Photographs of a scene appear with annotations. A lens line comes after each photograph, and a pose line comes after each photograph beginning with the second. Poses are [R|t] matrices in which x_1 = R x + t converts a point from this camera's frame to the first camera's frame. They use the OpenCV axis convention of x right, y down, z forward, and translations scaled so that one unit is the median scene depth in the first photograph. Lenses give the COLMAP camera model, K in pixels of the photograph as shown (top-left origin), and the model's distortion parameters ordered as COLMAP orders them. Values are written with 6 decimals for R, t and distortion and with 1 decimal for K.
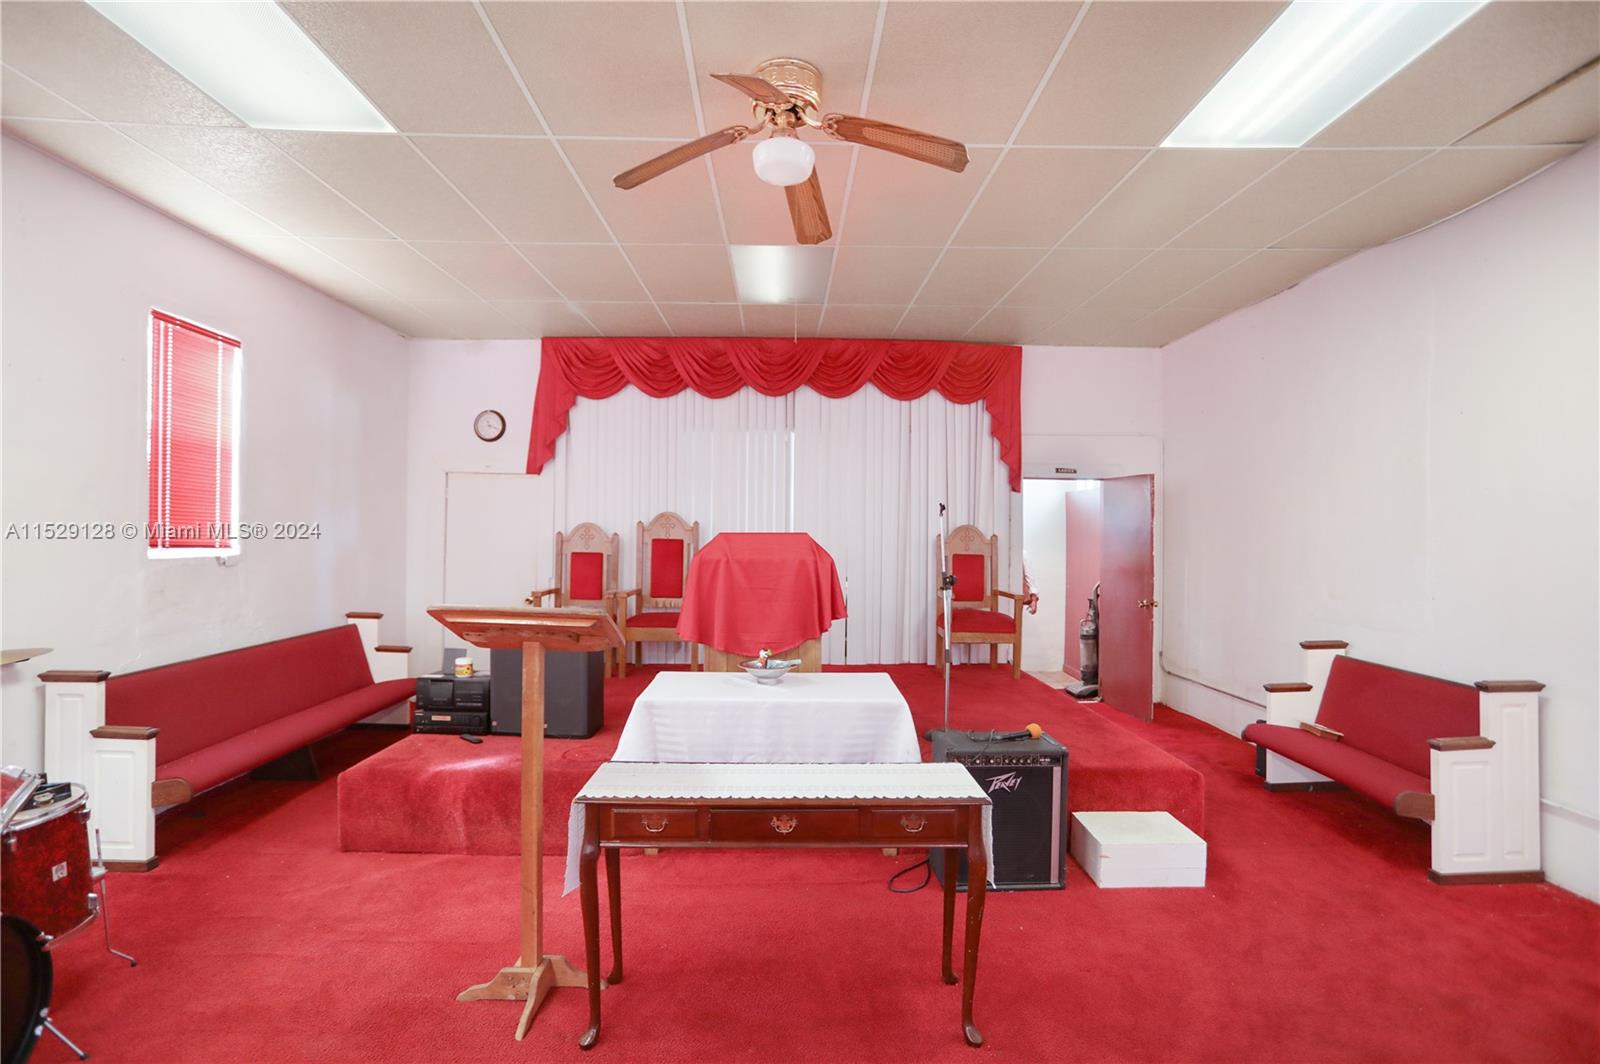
lens RADIAL K [[774.8, 0, 799.1], [0, 774.8, 517.5], [0, 0, 1]] dist [-0.083143, 0.042519]
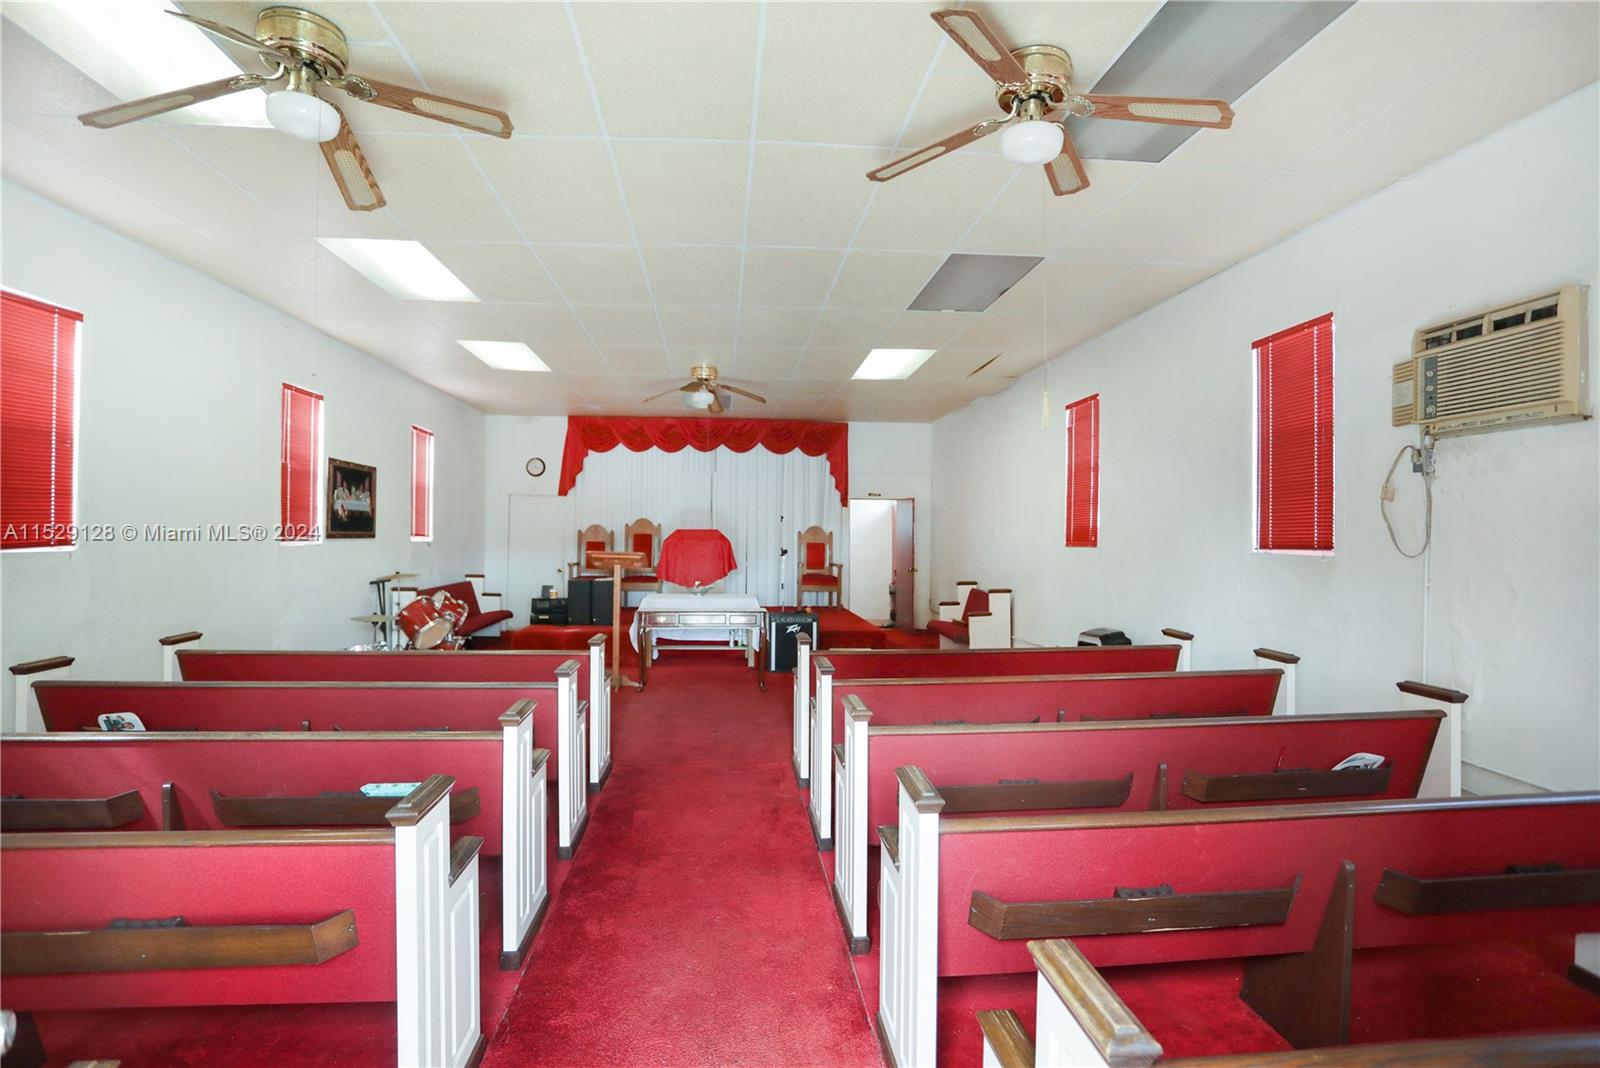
lens RADIAL K [[806.9, 0, 800.0], [0, 806.9, 534.0], [0, 0, 1]] dist [-0.061217, 0.023508]
pose [[0.997252, 0.000267, 0.074080, 0.047794], [-0.001568, 0.999846, 0.017497, -0.004111], [-0.074064, -0.017565, 0.997099, -0.822807]]
